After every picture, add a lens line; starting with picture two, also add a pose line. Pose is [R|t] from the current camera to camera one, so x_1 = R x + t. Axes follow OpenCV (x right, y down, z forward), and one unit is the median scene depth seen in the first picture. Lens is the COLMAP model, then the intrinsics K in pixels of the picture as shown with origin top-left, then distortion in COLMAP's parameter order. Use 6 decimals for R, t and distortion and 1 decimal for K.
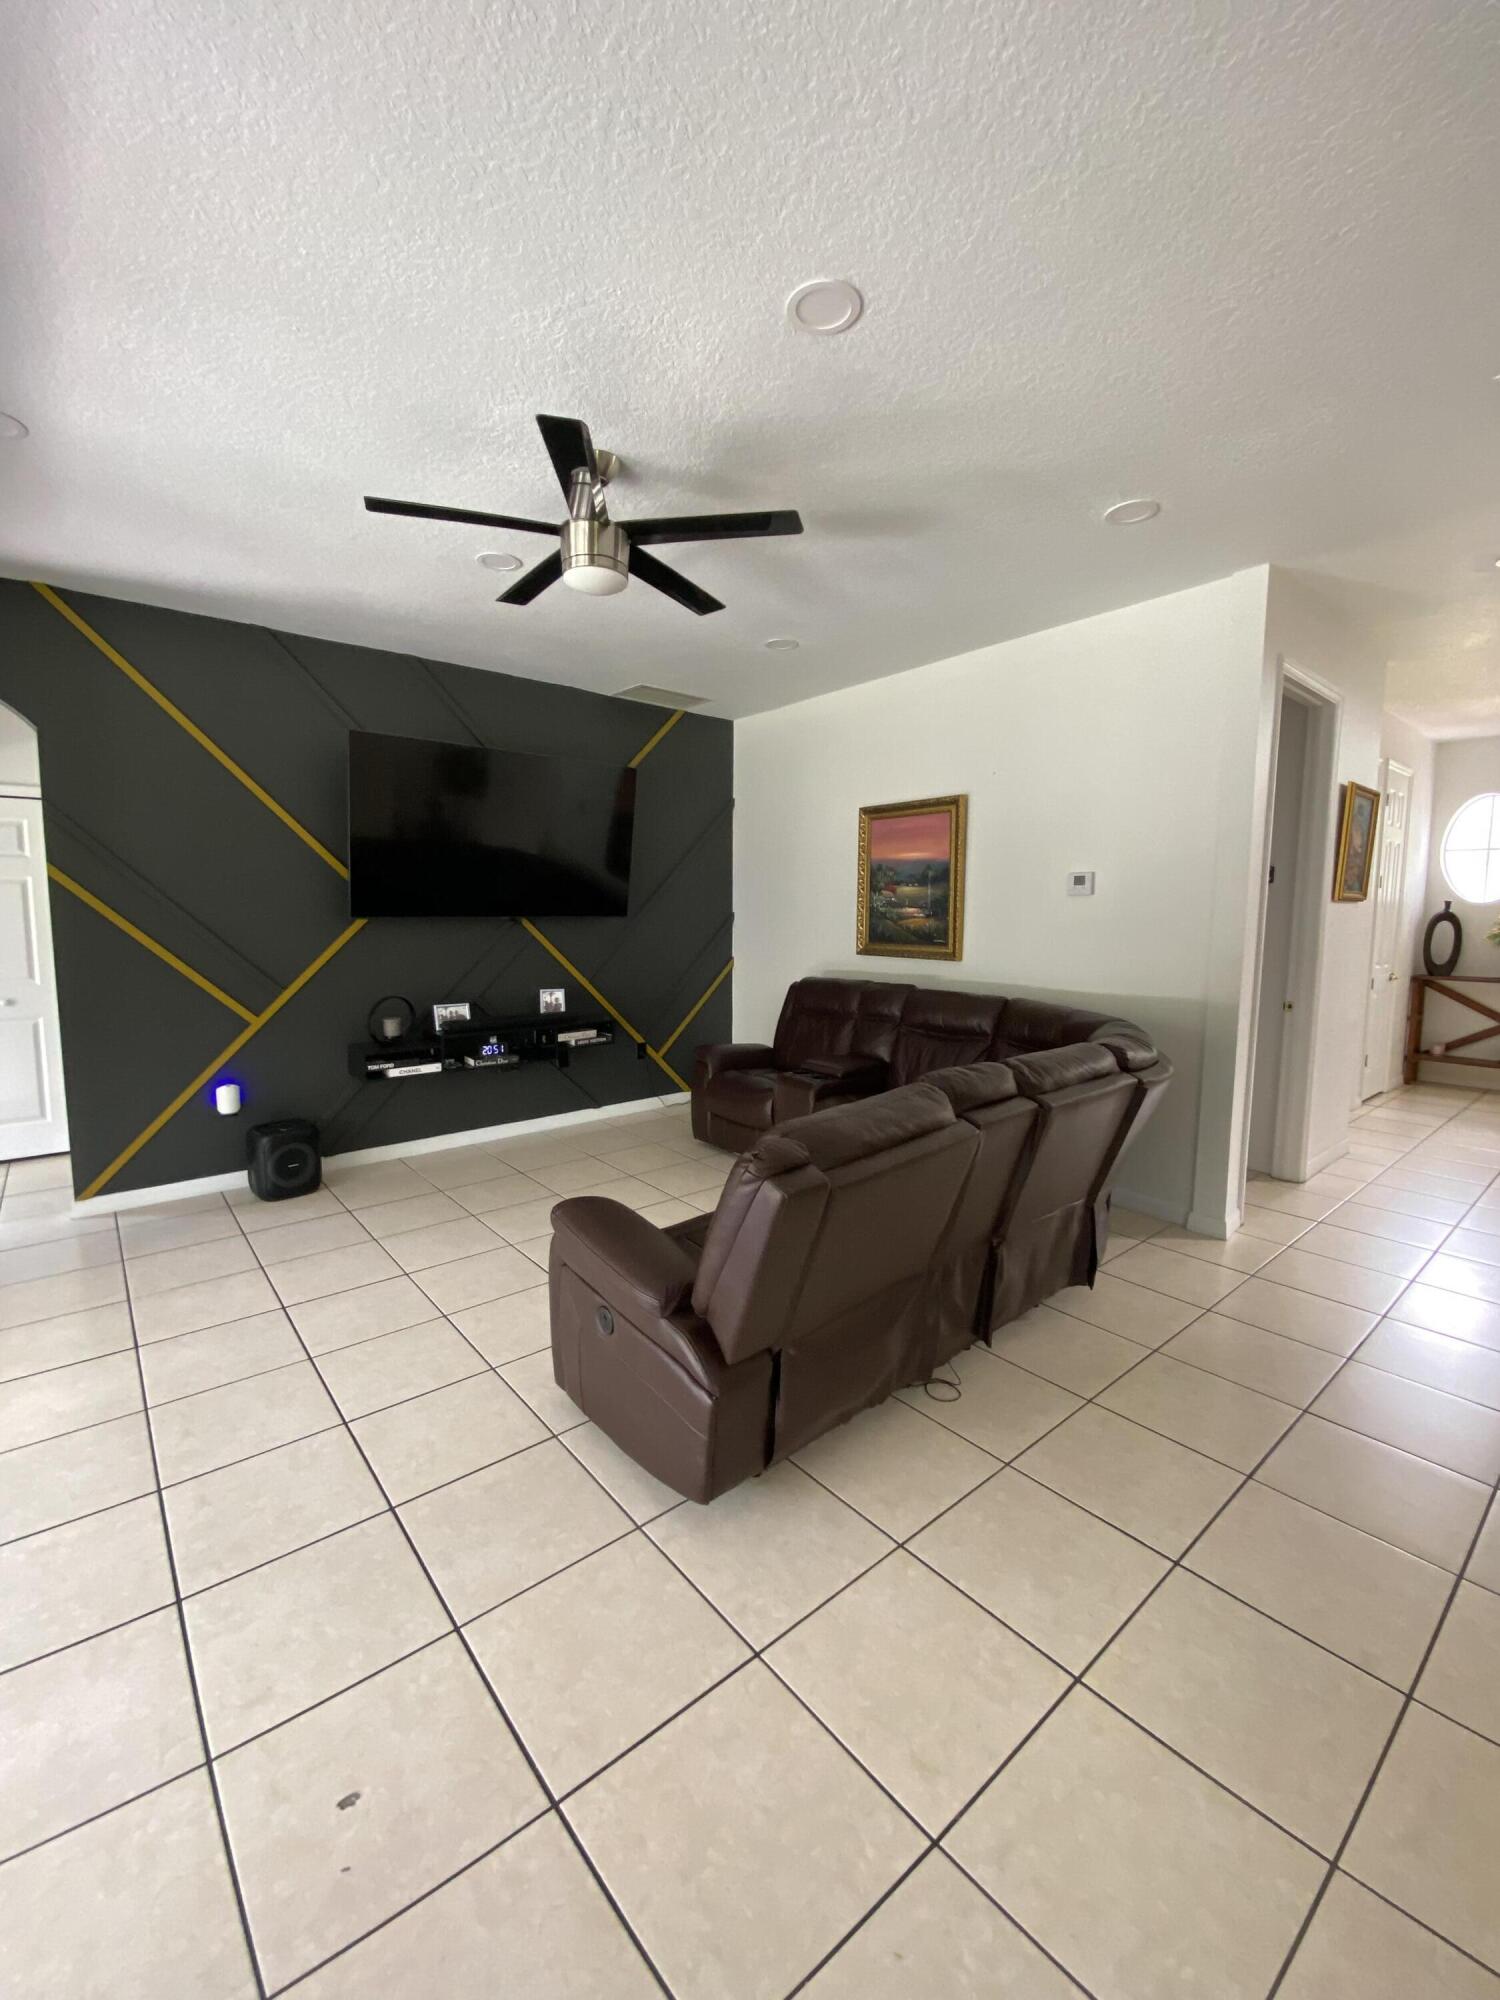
lens RADIAL K [[818.8, 0, 736.3], [0, 818.8, 995.1], [0, 0, 1]] dist [0.016404, -0.001732]
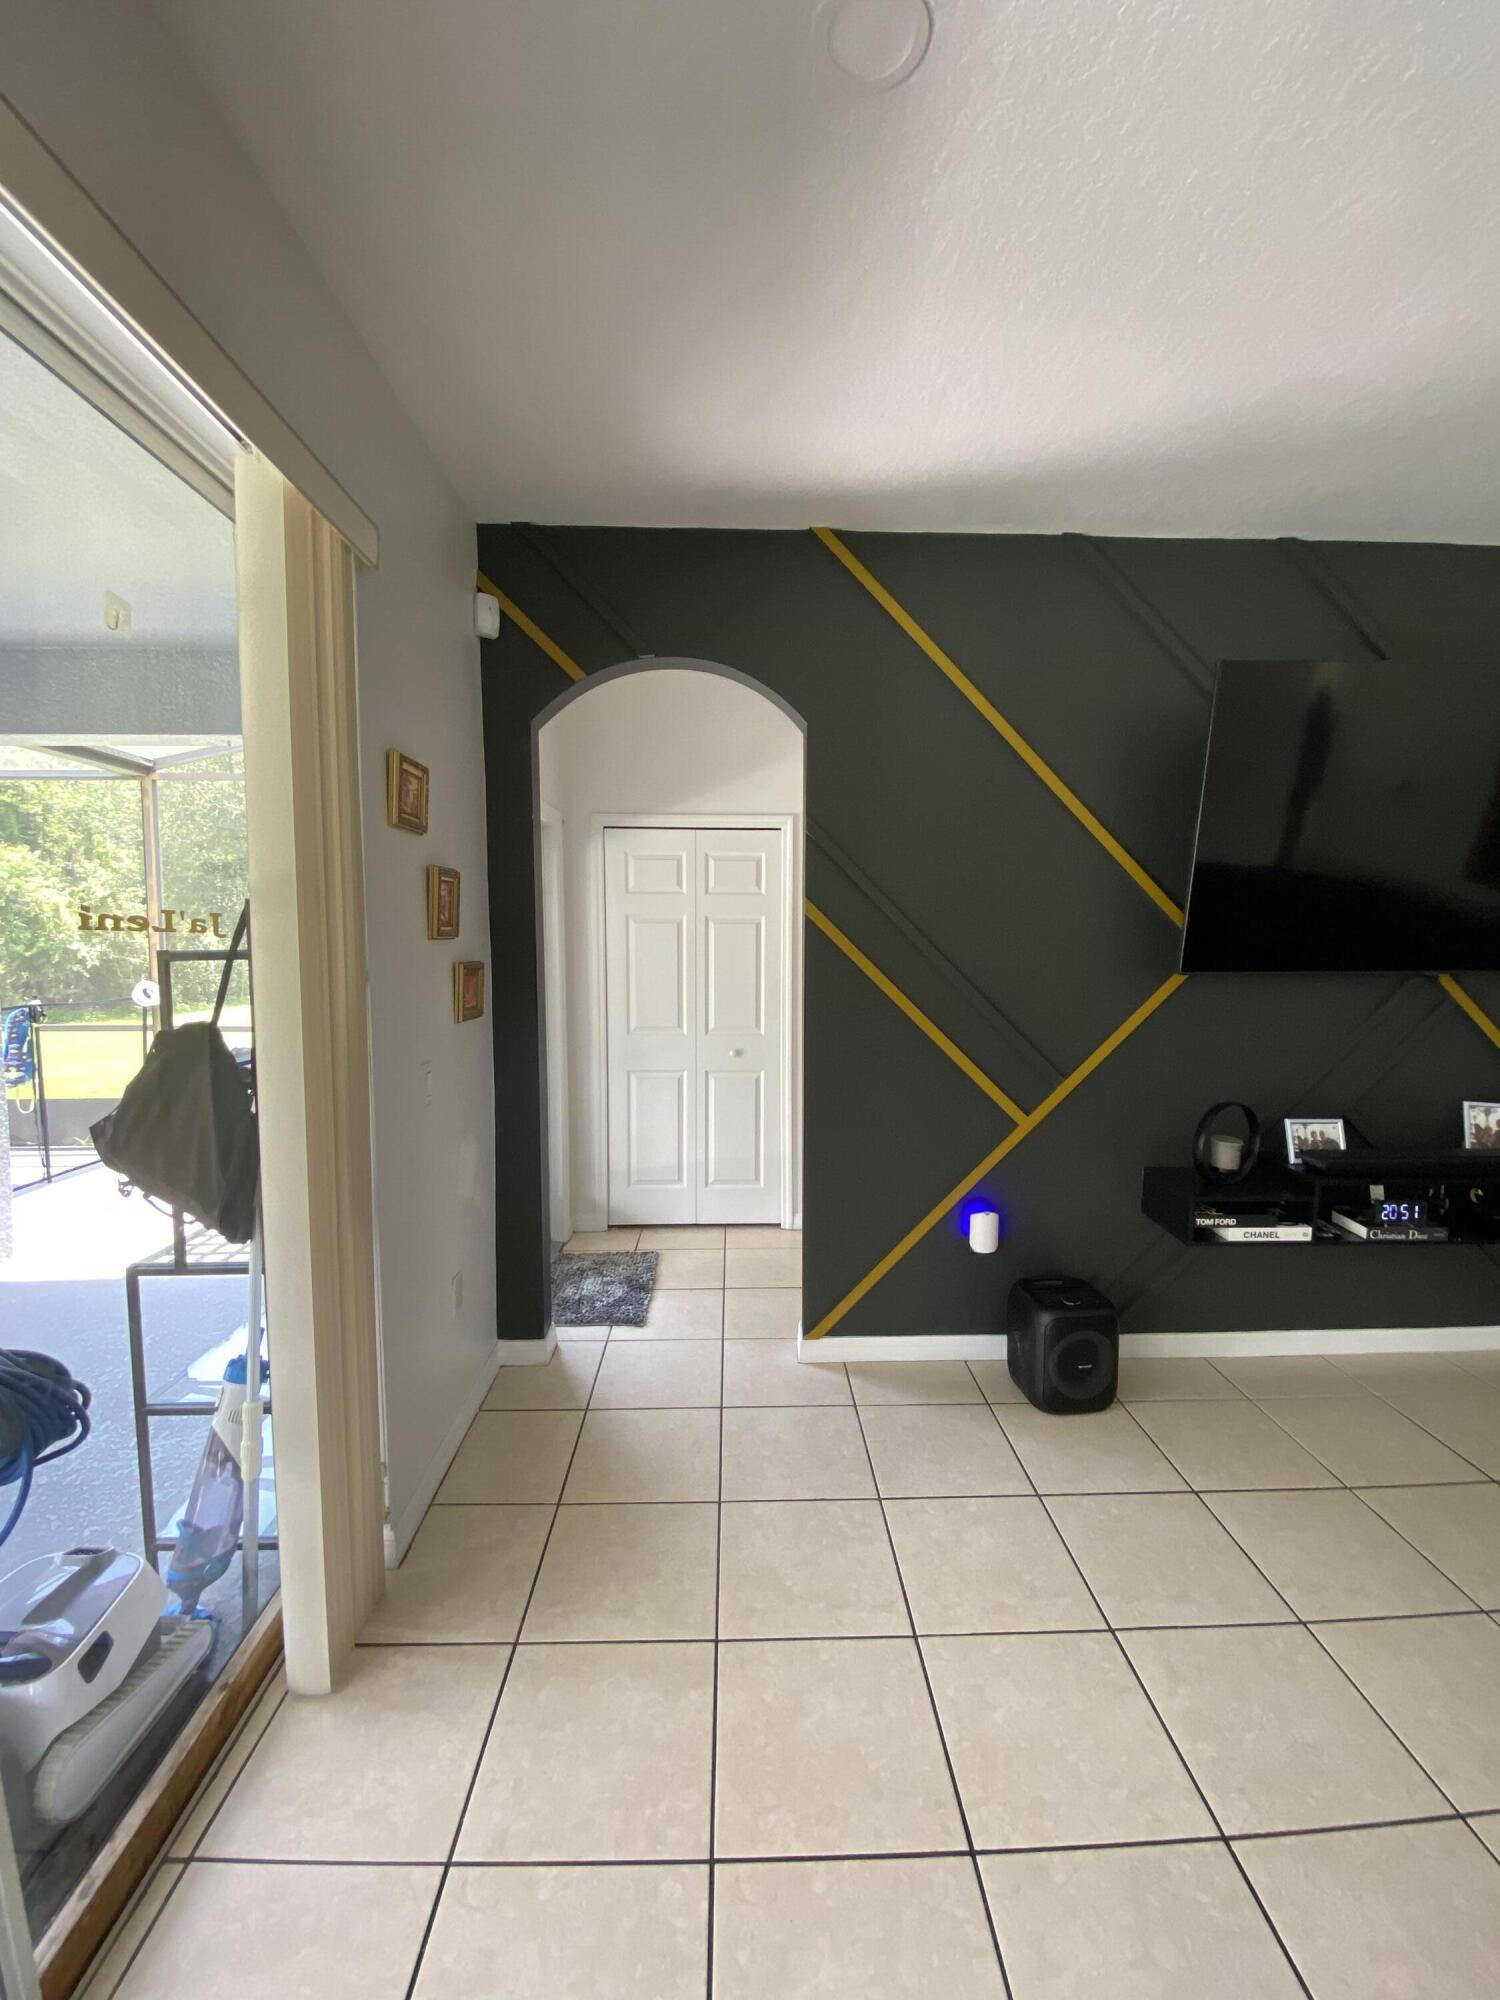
lens RADIAL K [[818.8, 0, 756.8], [0, 818.8, 998.2], [0, 0, 1]] dist [0.016404, -0.001732]
pose [[0.796021, 0.046574, -0.603475, -0.339120], [-0.068078, 0.997598, -0.012808, -0.044728], [0.601429, 0.051279, 0.797279, 0.306249]]
